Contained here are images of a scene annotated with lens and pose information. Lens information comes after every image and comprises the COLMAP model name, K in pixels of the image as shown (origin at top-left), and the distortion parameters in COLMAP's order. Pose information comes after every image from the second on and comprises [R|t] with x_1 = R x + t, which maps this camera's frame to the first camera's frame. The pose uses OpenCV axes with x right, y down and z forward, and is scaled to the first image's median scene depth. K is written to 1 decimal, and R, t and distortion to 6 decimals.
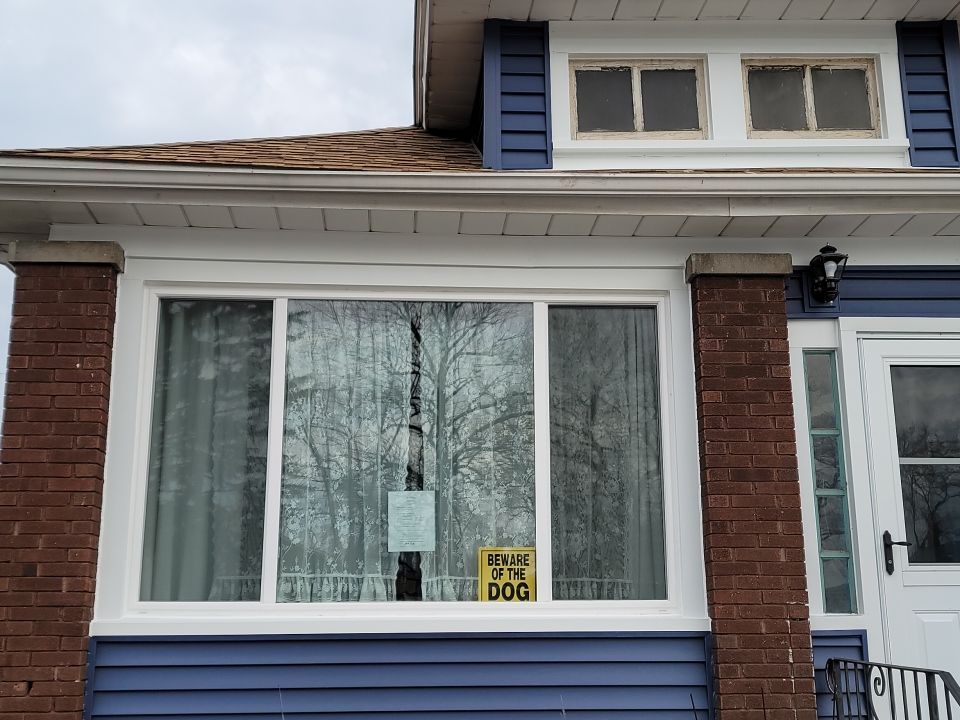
lens RADIAL K [[1201.8, 0, 490.0], [0, 1201.8, 352.8], [0, 0, 1]] dist [0.078202, 0.000000]
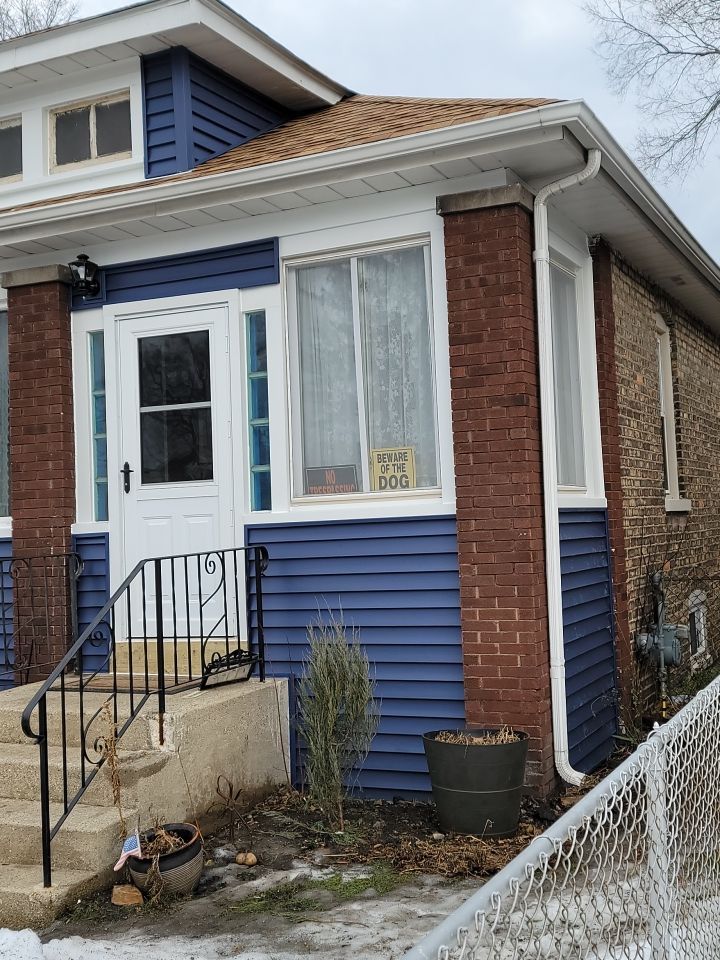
lens RADIAL K [[1159.3, 0, 362.4], [0, 1159.3, 460.7], [0, 0, 1]] dist [0.056221, 0.000000]
pose [[0.882541, -0.048454, -0.467733, 1.148640], [0.138338, 0.977413, 0.159768, -0.028321], [0.449427, -0.205707, 0.869310, -0.028664]]
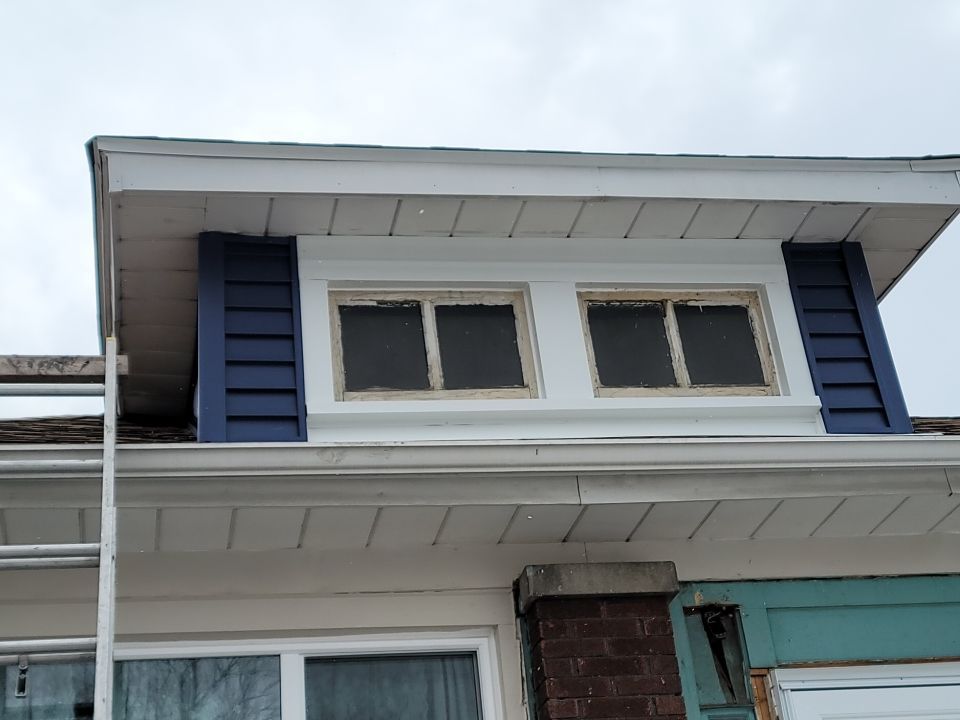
lens RADIAL K [[1503.1, 0, 491.7], [0, 1503.1, 377.3], [0, 0, 1]] dist [0.092826, 0.000000]
pose [[0.987129, -0.014751, 0.159246, 0.021569], [0.055291, 0.965814, -0.253269, 0.023735], [-0.150066, 0.258814, 0.954199, 0.204958]]
